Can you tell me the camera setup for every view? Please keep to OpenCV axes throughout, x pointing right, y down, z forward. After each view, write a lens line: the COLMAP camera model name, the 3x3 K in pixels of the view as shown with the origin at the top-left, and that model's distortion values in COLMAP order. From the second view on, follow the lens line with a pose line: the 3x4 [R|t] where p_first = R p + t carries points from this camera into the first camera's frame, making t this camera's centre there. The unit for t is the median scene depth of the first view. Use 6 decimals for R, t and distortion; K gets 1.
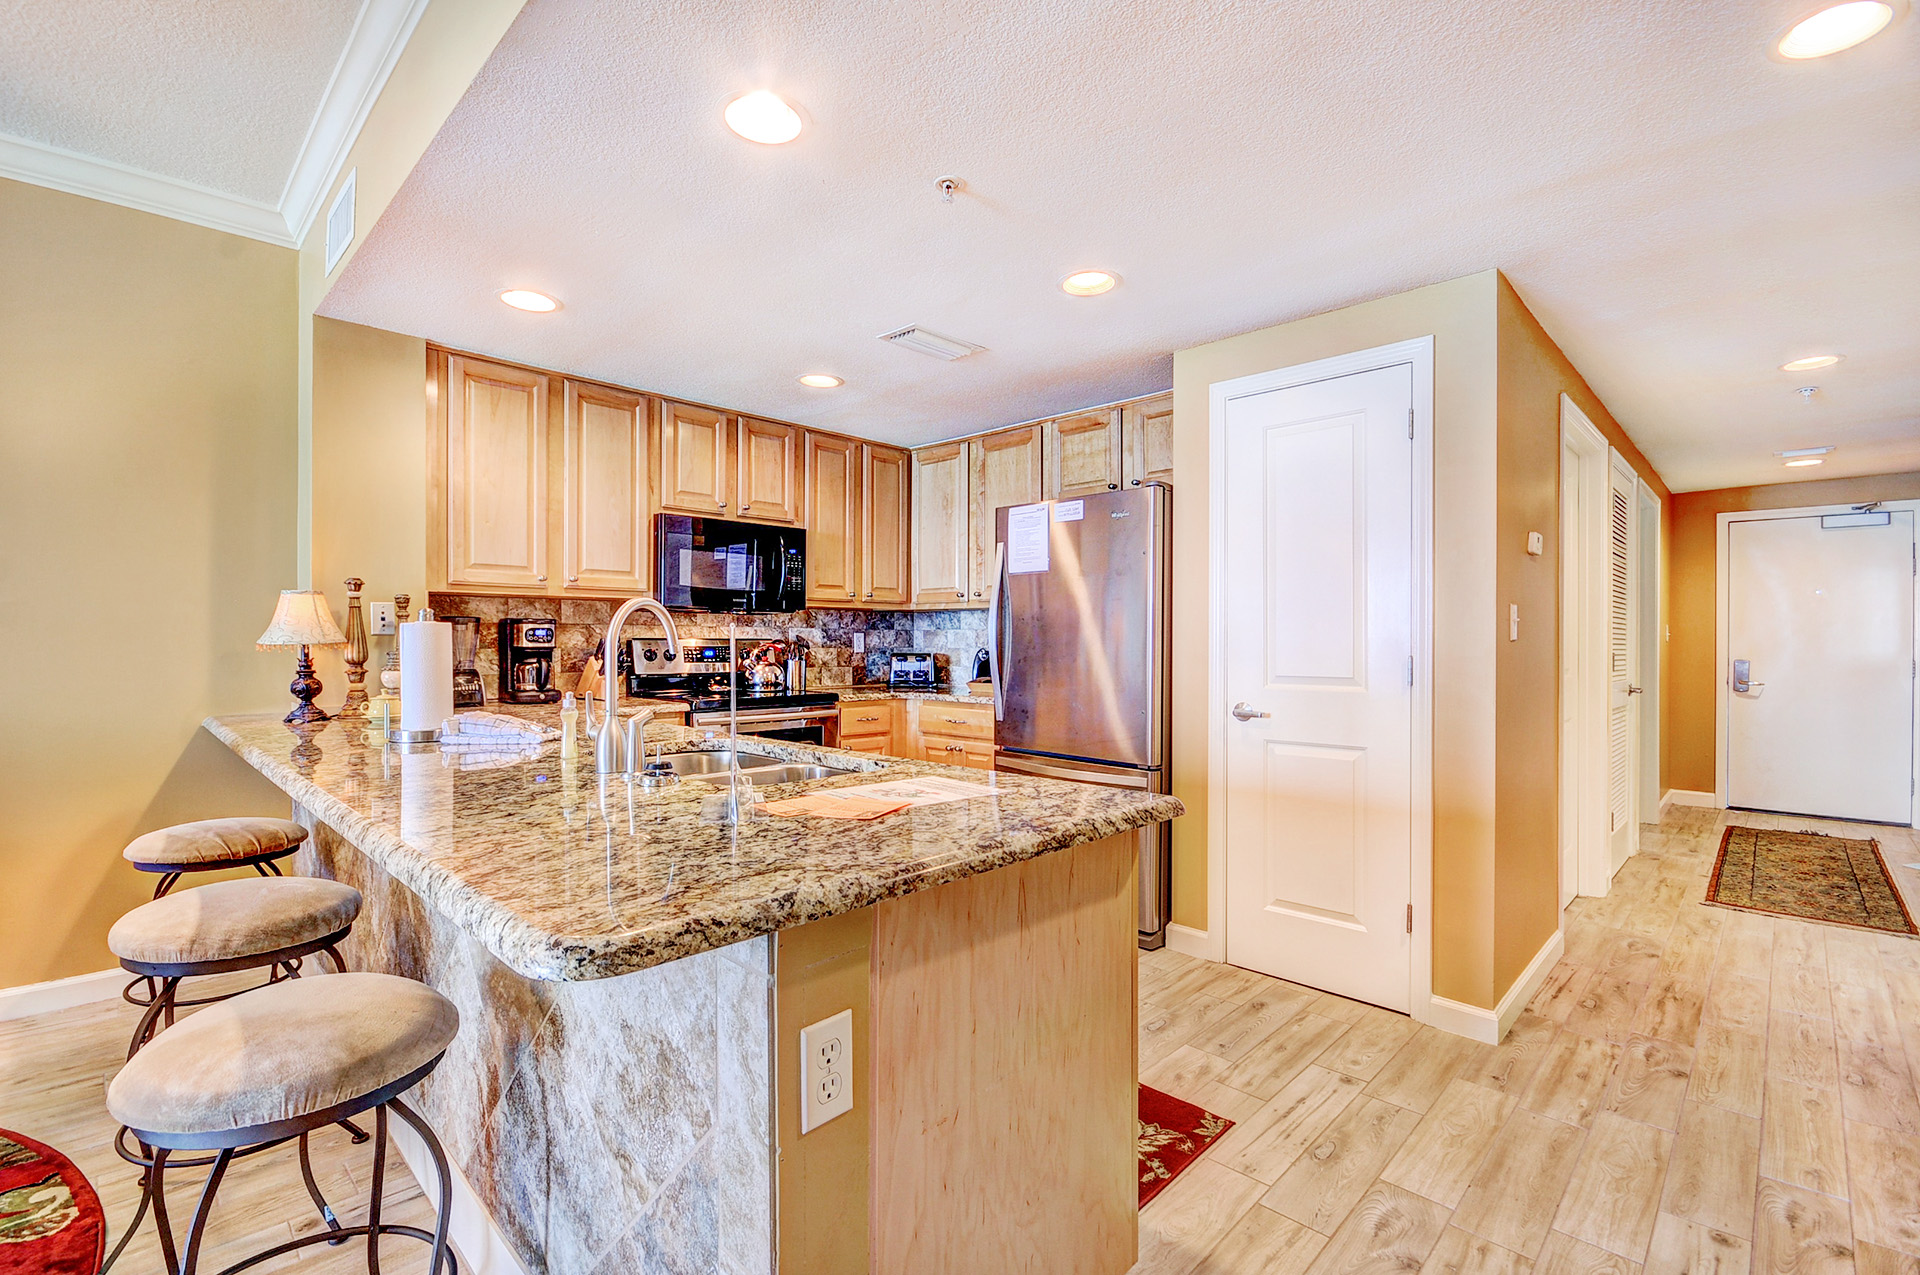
lens RADIAL K [[838.5, 0, 951.9], [0, 838.5, 639.1], [0, 0, 1]] dist [0.010981, -0.000266]
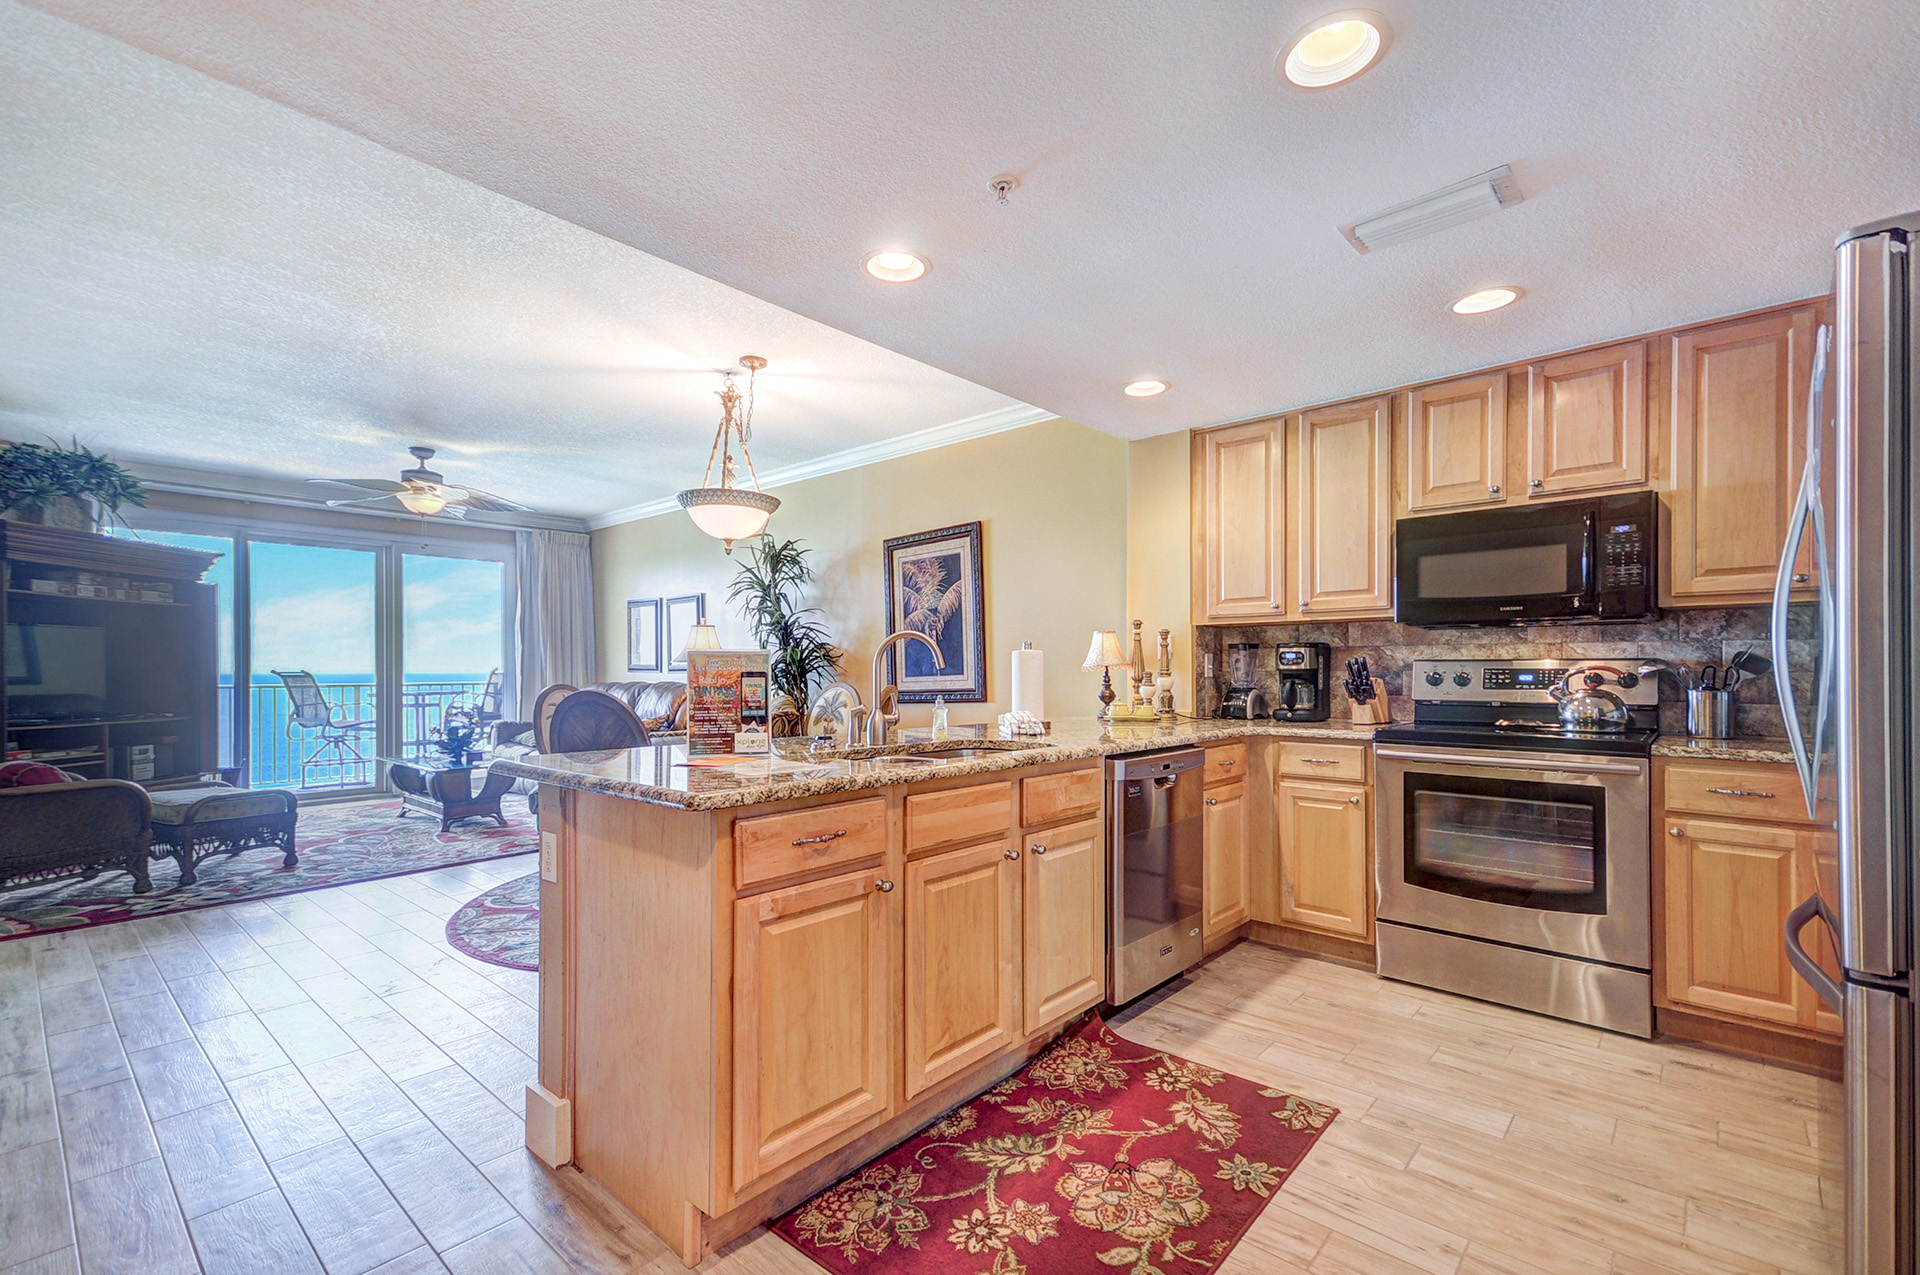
lens RADIAL K [[838.5, 0, 955.9], [0, 838.5, 656.0], [0, 0, 1]] dist [0.010981, -0.000266]
pose [[0.065700, -0.014503, -0.997734, 0.496146], [0.005670, 0.999884, -0.014161, 0.005097], [0.997823, -0.004726, 0.065775, 0.447936]]
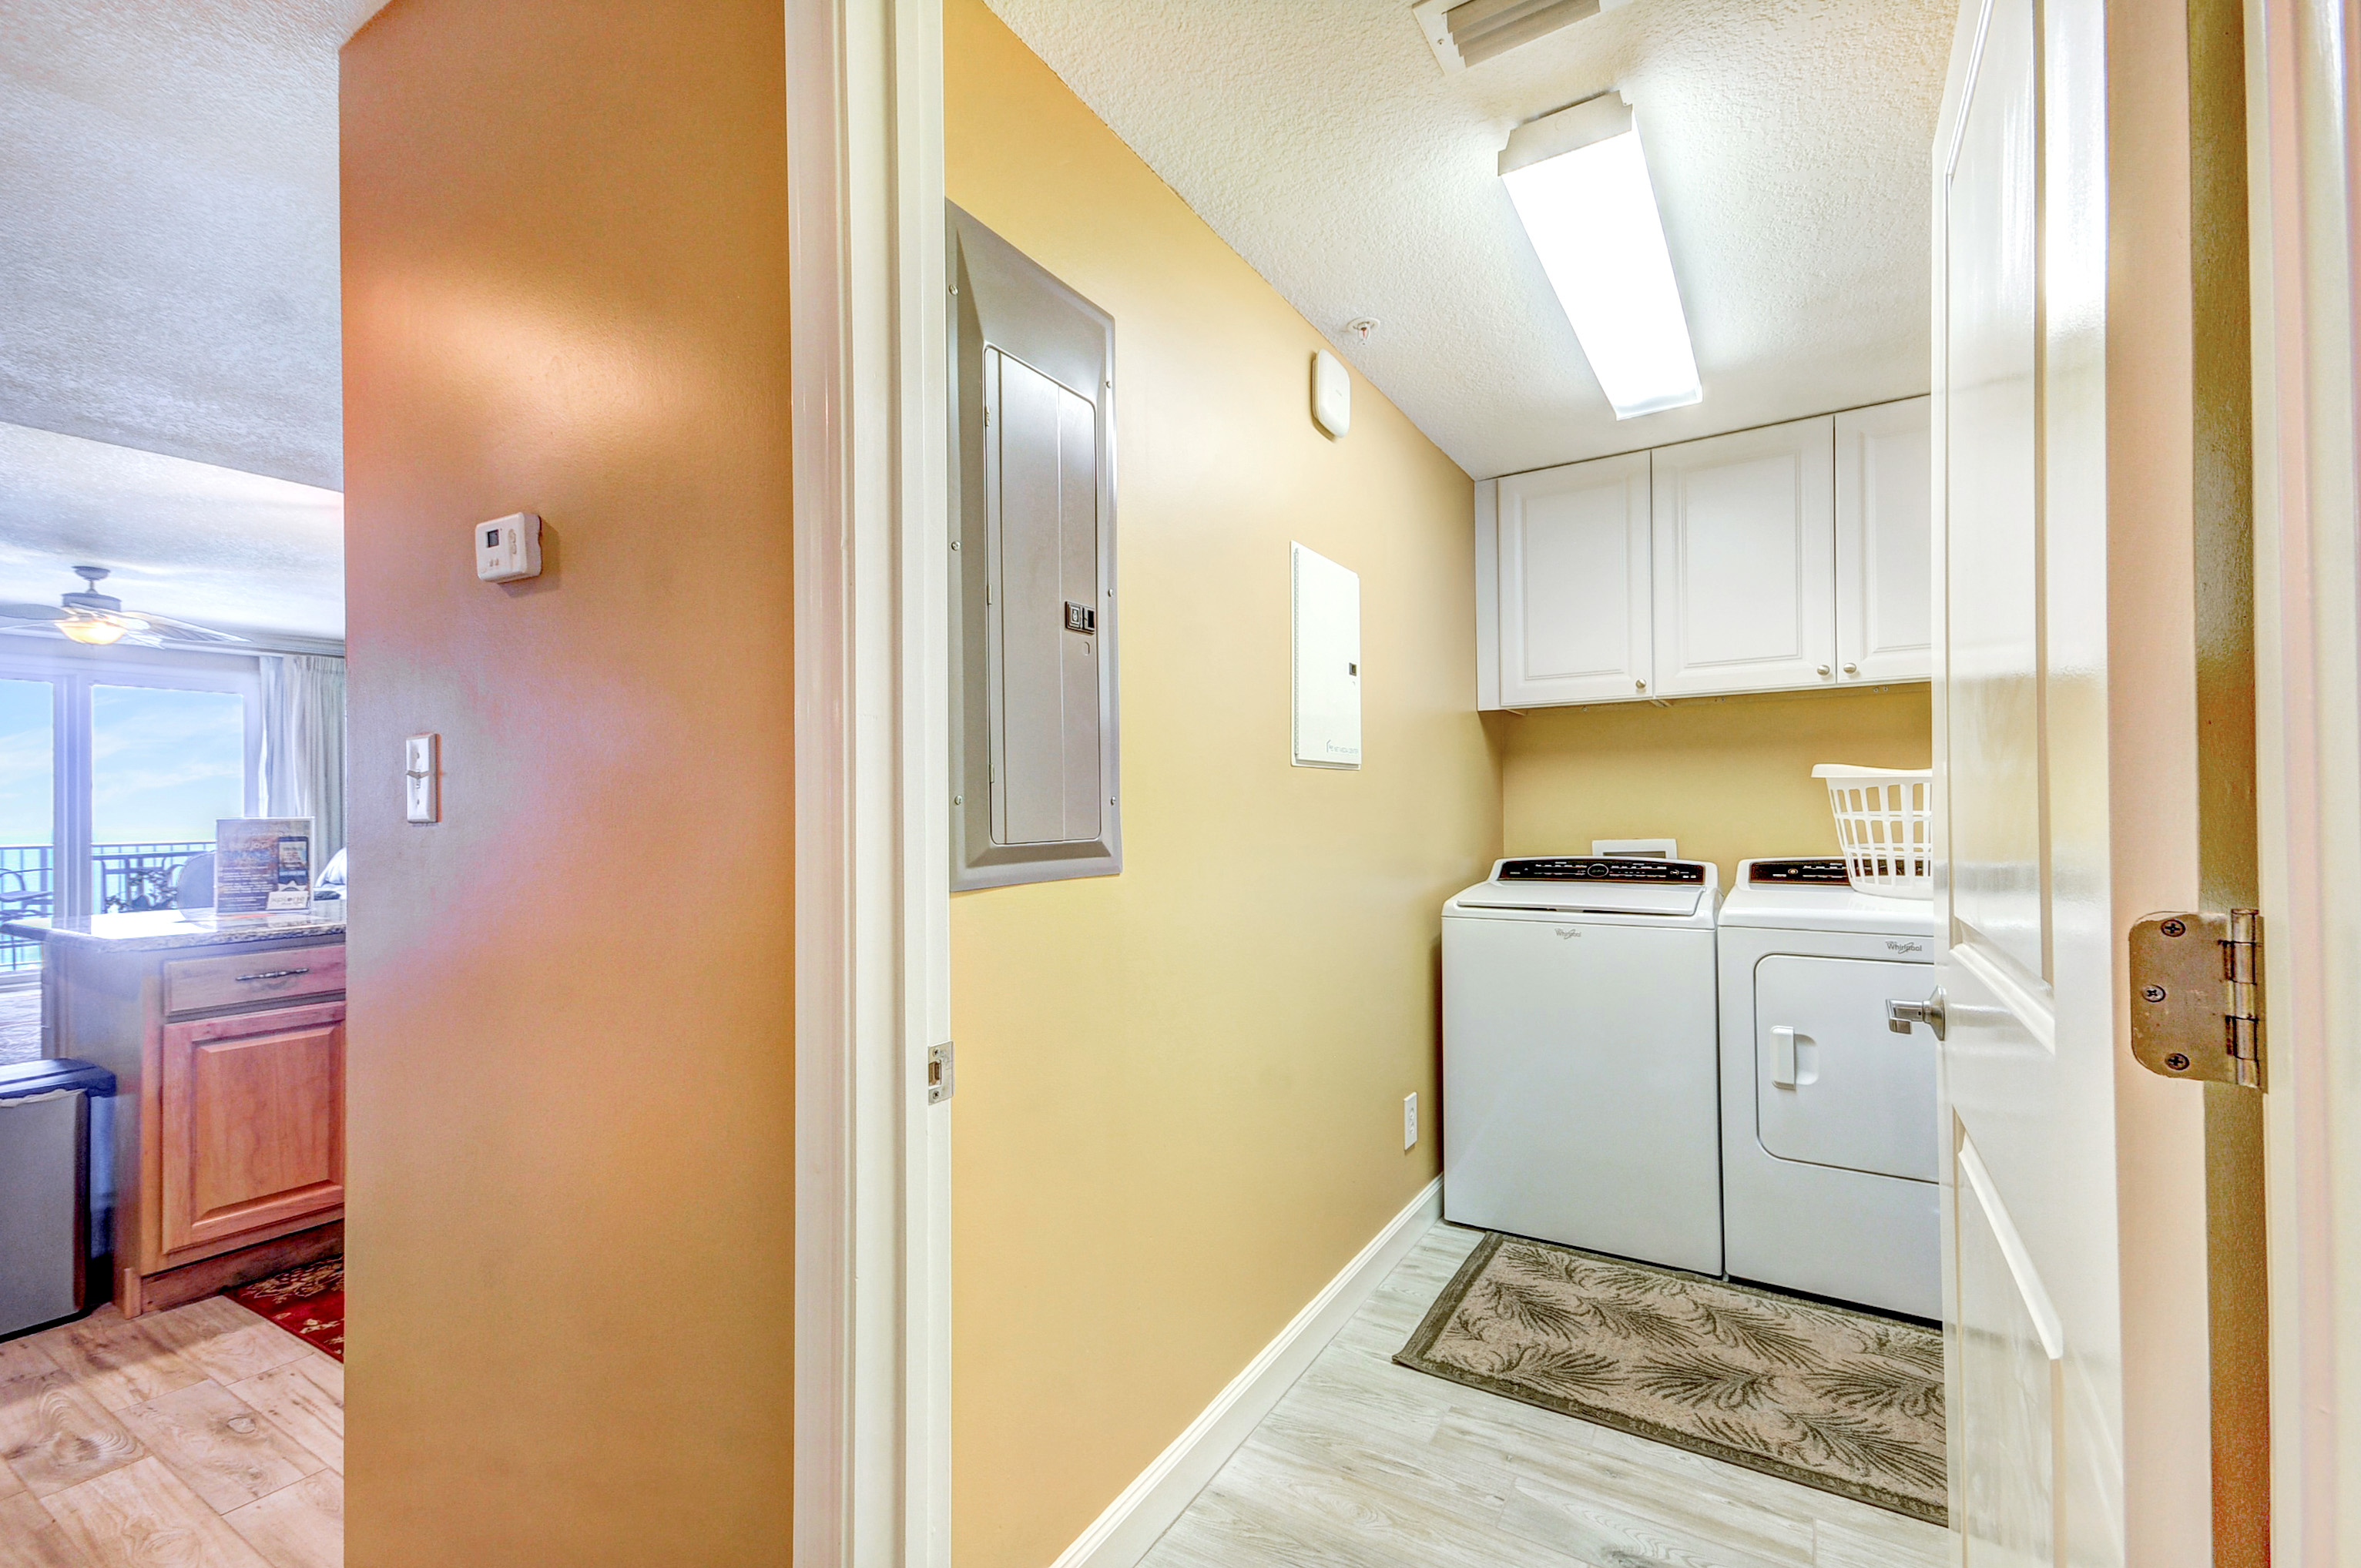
lens RADIAL K [[1031.0, 0, 1181.2], [0, 1031.0, 798.3], [0, 0, 1]] dist [0.010981, -0.000266]
pose [[0.229201, -0.010746, -0.973320, 0.860848], [0.015221, 0.999856, -0.007455, -0.006580], [0.973260, -0.013106, 0.229332, 0.849107]]
